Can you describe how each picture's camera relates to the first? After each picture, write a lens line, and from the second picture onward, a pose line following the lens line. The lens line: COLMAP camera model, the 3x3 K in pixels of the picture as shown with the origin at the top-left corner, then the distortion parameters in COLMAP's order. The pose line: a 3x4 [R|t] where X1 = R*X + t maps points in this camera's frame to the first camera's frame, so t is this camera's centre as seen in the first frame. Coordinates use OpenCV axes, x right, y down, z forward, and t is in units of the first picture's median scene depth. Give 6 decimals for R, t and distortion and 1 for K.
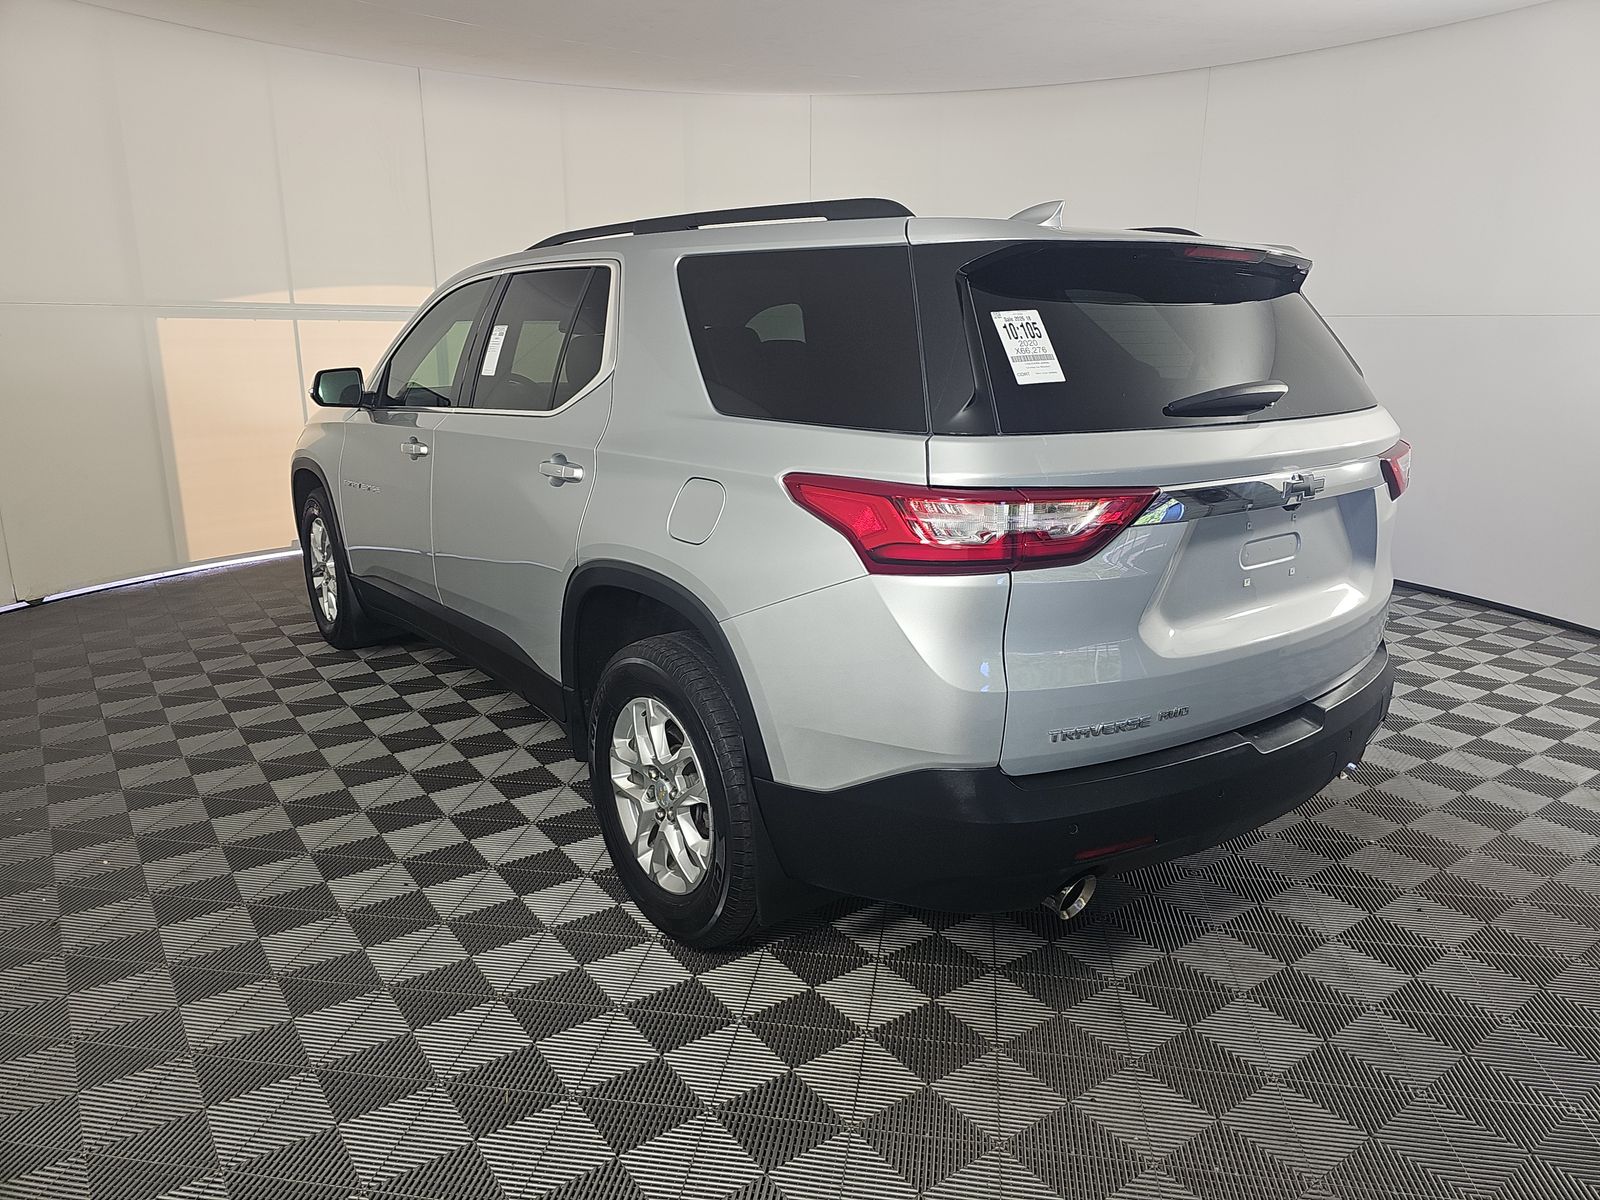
lens RADIAL K [[1057.7, 0, 800.0], [0, 1057.7, 600.0], [0, 0, 1]] dist [0.077715, 0.000144]
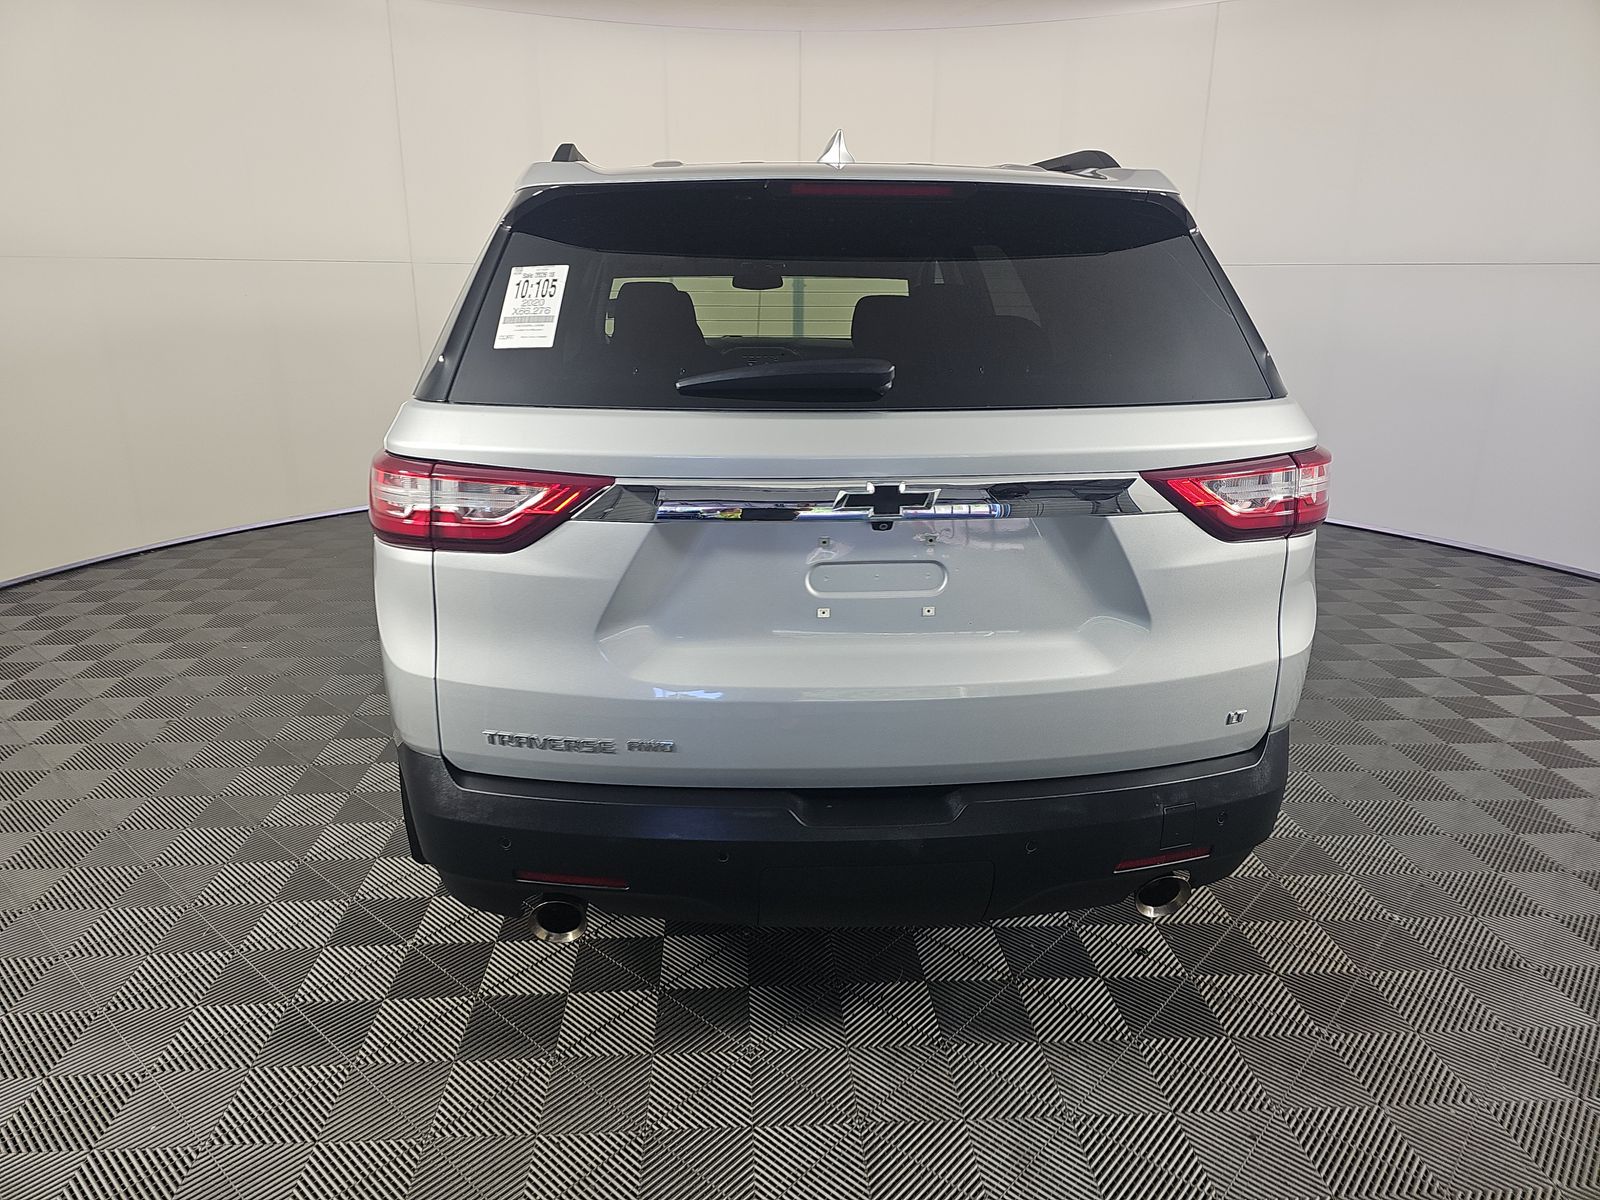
lens RADIAL K [[1057.7, 0, 800.0], [0, 1057.7, 600.0], [0, 0, 1]] dist [0.077715, 0.000144]
pose [[0.818246, 0.157010, -0.553012, 0.901553], [-0.134618, 0.987565, 0.081203, -0.094083], [0.558884, 0.008001, 0.829207, 0.369196]]
